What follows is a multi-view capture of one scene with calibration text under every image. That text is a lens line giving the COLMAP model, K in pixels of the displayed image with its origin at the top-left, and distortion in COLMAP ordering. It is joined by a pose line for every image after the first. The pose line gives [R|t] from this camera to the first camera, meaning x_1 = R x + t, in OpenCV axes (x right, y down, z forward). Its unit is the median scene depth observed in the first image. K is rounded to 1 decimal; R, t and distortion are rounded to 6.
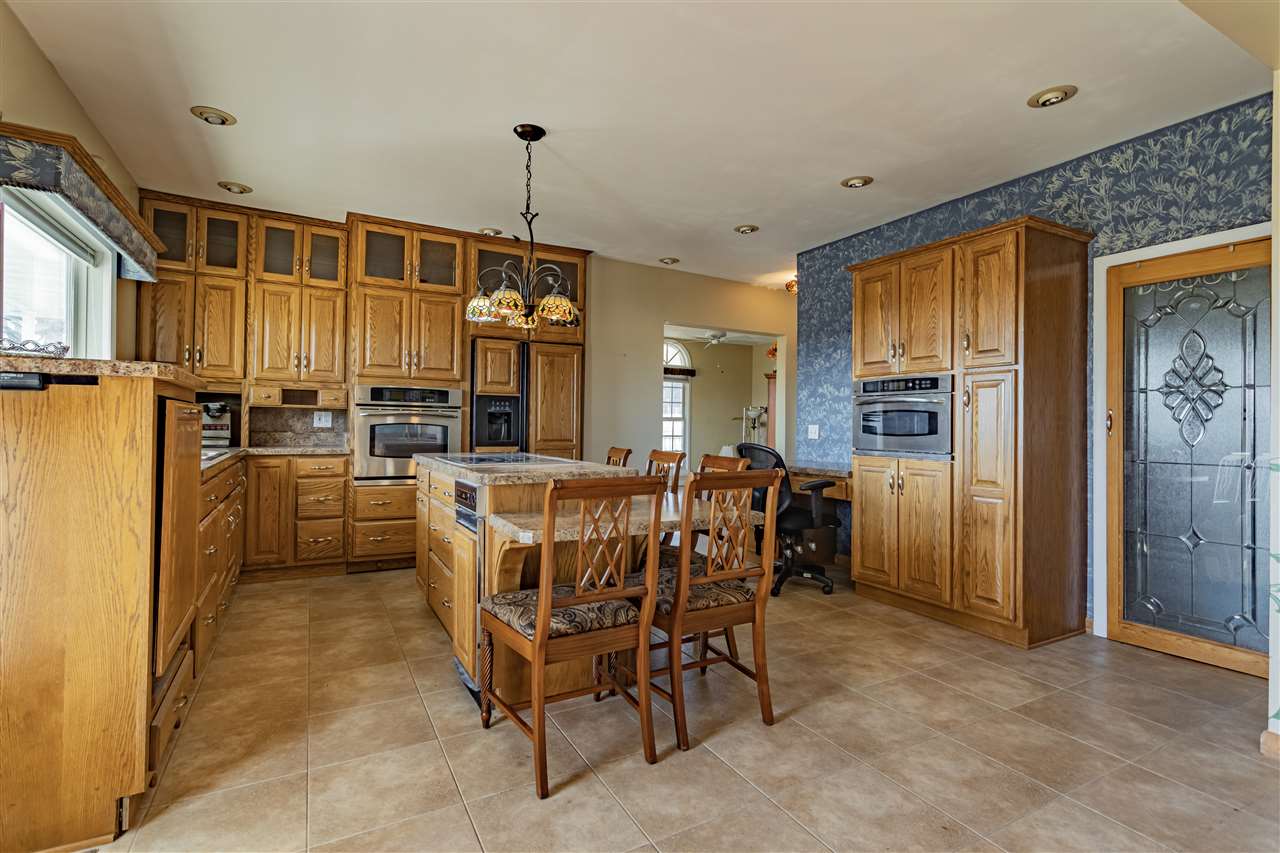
lens RADIAL K [[604.2, 0, 640.3], [0, 604.2, 423.0], [0, 0, 1]] dist [0.003500, 0.001017]
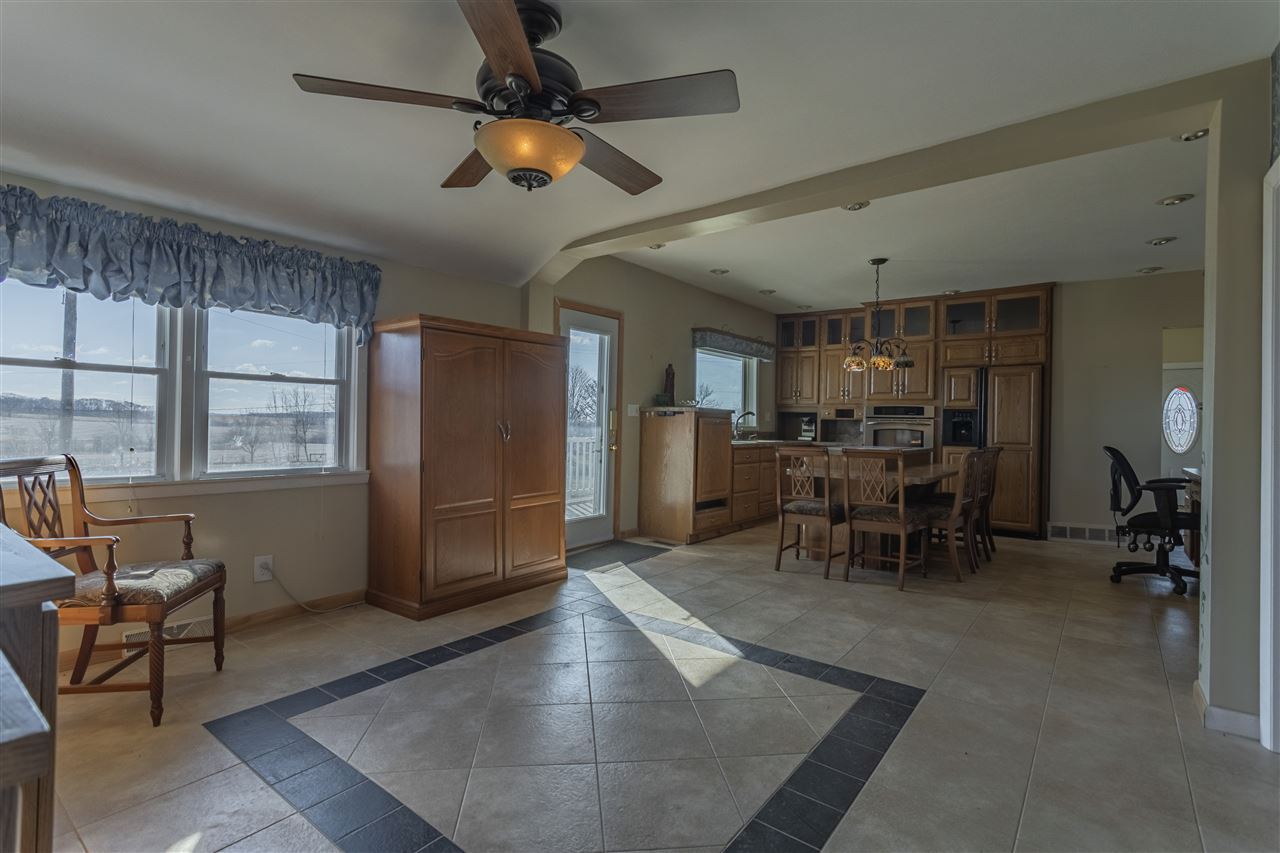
lens RADIAL K [[604.2, 0, 638.4], [0, 604.2, 424.0], [0, 0, 1]] dist [0.003500, 0.001017]
pose [[0.400977, -0.005820, -0.916070, 0.767792], [-0.011956, 0.999861, -0.011586, 0.013533], [0.916010, 0.015599, 0.400852, -0.224676]]
